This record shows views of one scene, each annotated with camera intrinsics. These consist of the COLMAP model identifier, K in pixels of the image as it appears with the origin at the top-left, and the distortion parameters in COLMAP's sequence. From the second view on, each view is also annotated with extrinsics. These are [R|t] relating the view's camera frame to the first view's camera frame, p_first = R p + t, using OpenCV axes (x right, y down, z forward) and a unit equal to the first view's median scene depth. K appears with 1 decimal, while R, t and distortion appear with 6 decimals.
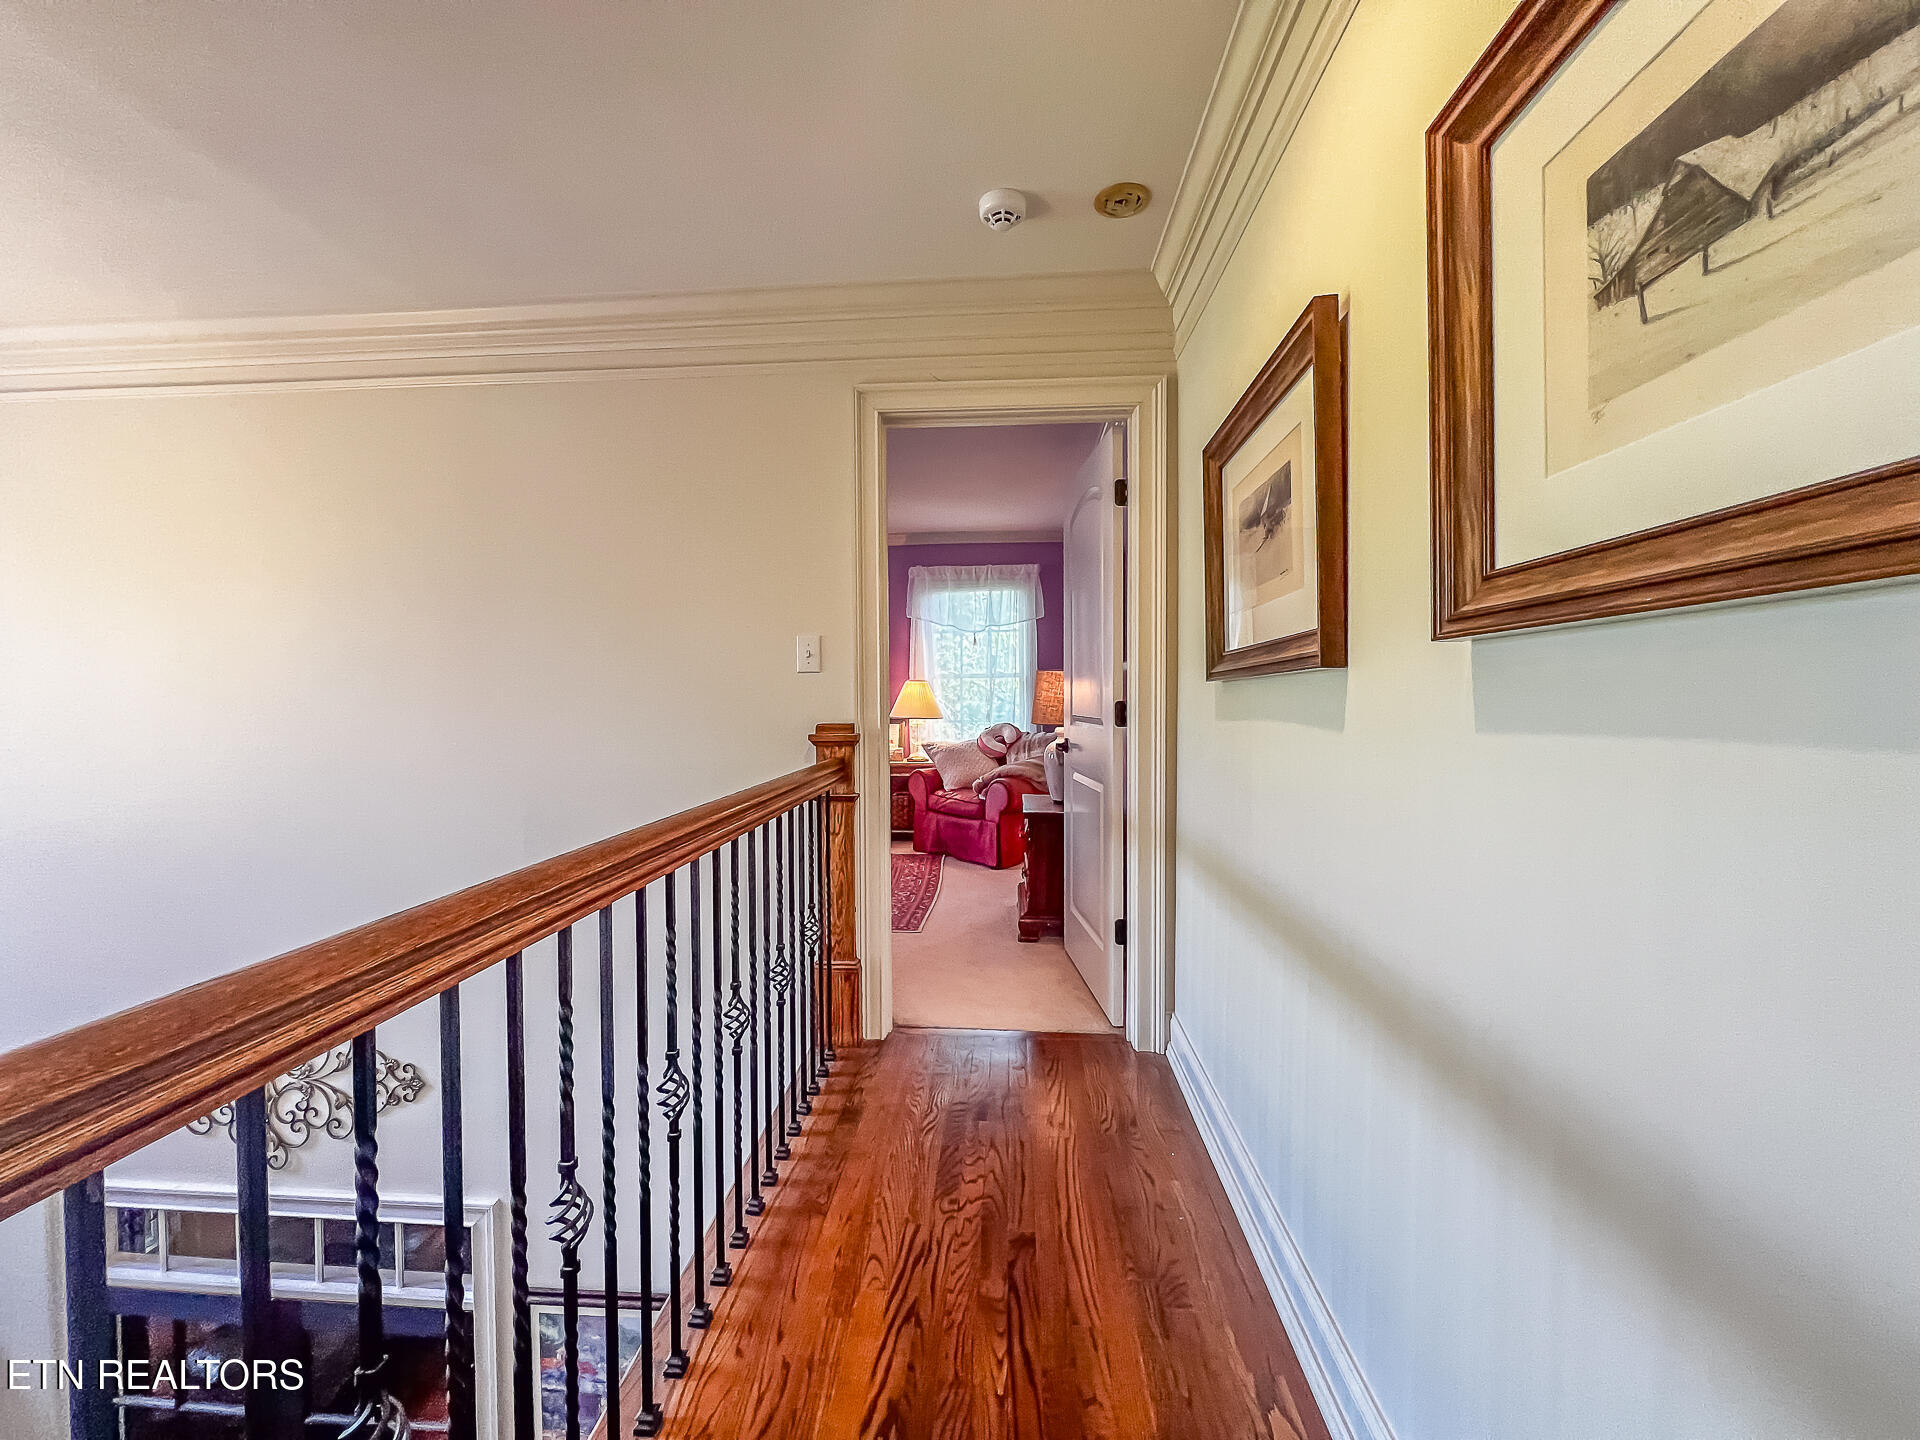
lens RADIAL K [[757.4, 0, 958.6], [0, 757.4, 707.7], [0, 0, 1]] dist [-0.003086, -0.000761]
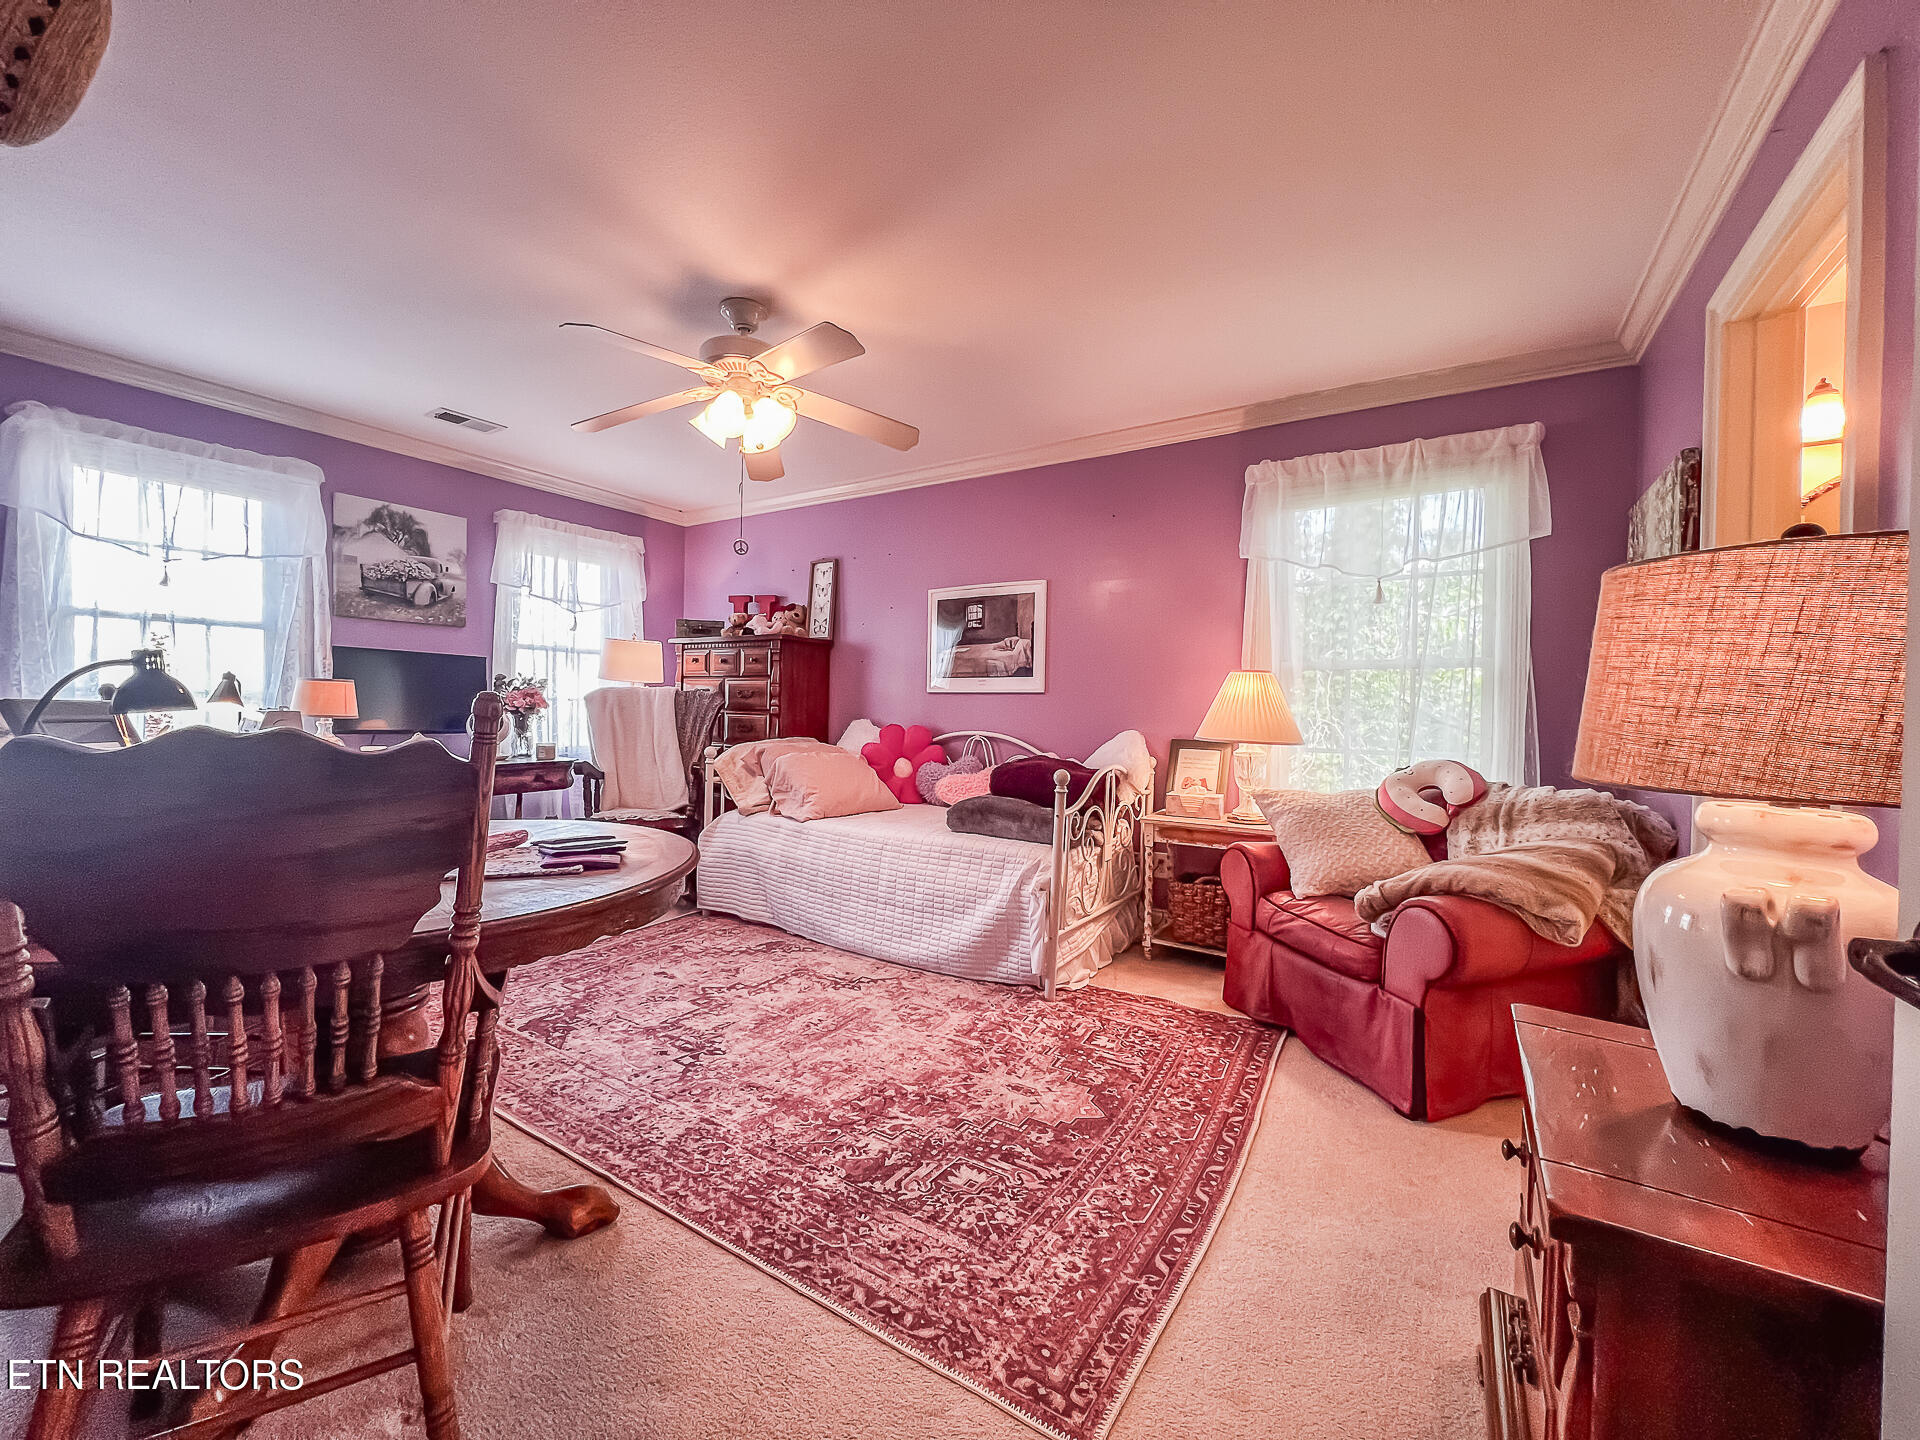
lens RADIAL K [[757.4, 0, 949.0], [0, 757.4, 719.8], [0, 0, 1]] dist [-0.003086, -0.000761]
pose [[0.869922, 0.027754, -0.492407, 0.025253], [-0.027893, 0.999586, 0.007064, 0.000527], [0.492399, 0.007590, 0.870336, 0.468293]]
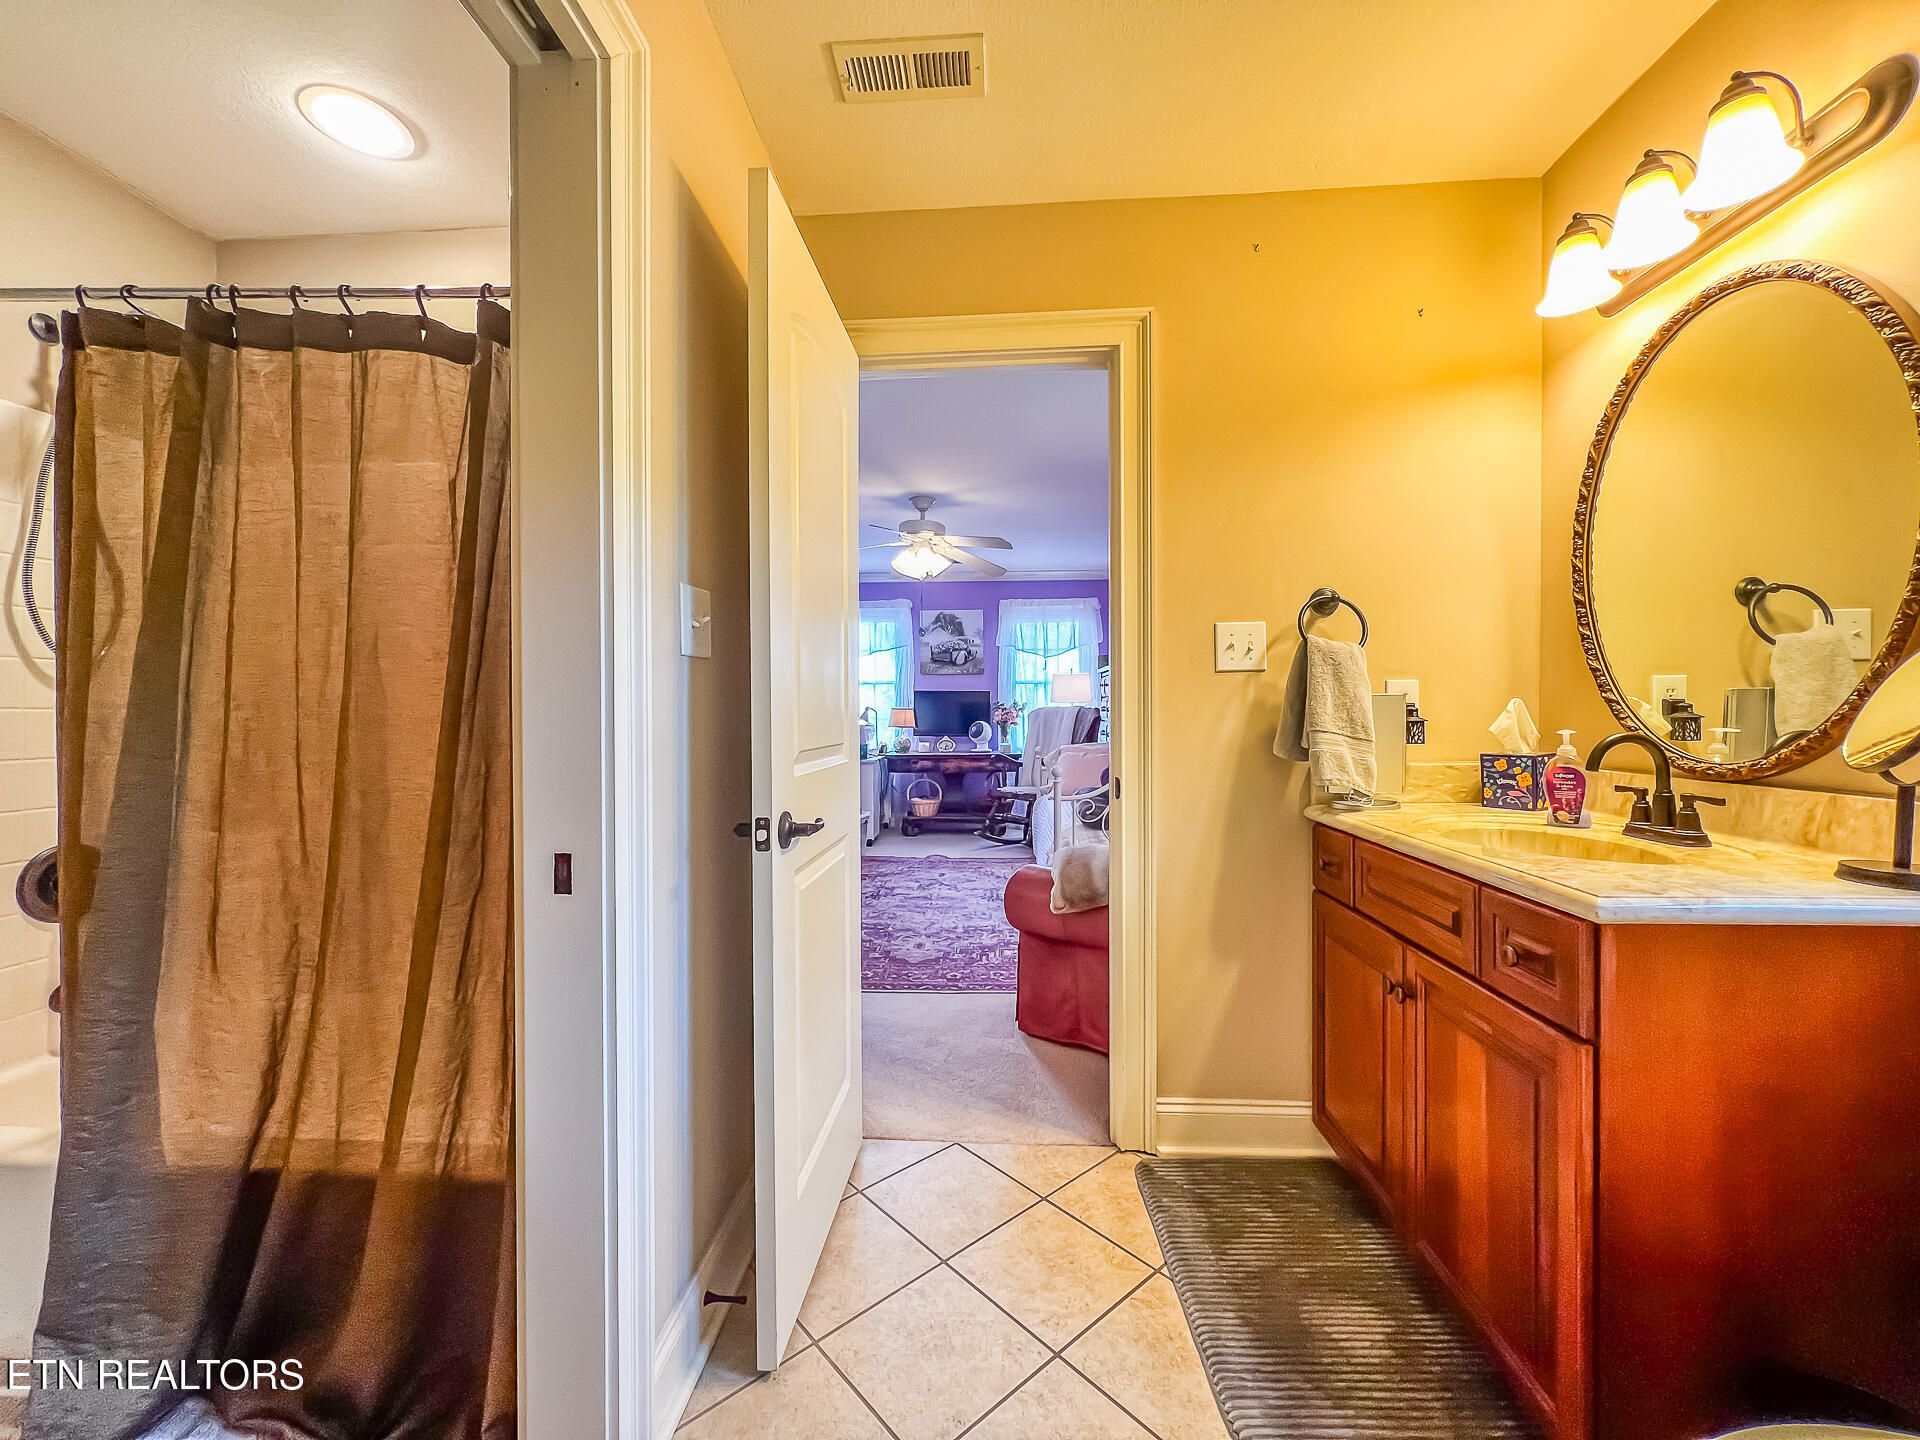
lens RADIAL K [[757.4, 0, 963.6], [0, 757.4, 712.7], [0, 0, 1]] dist [-0.003086, -0.000761]
pose [[0.013281, 0.005135, -0.999899, 0.652356], [-0.009553, 0.999942, 0.005008, -0.018178], [0.999866, 0.009485, 0.013329, 0.947049]]
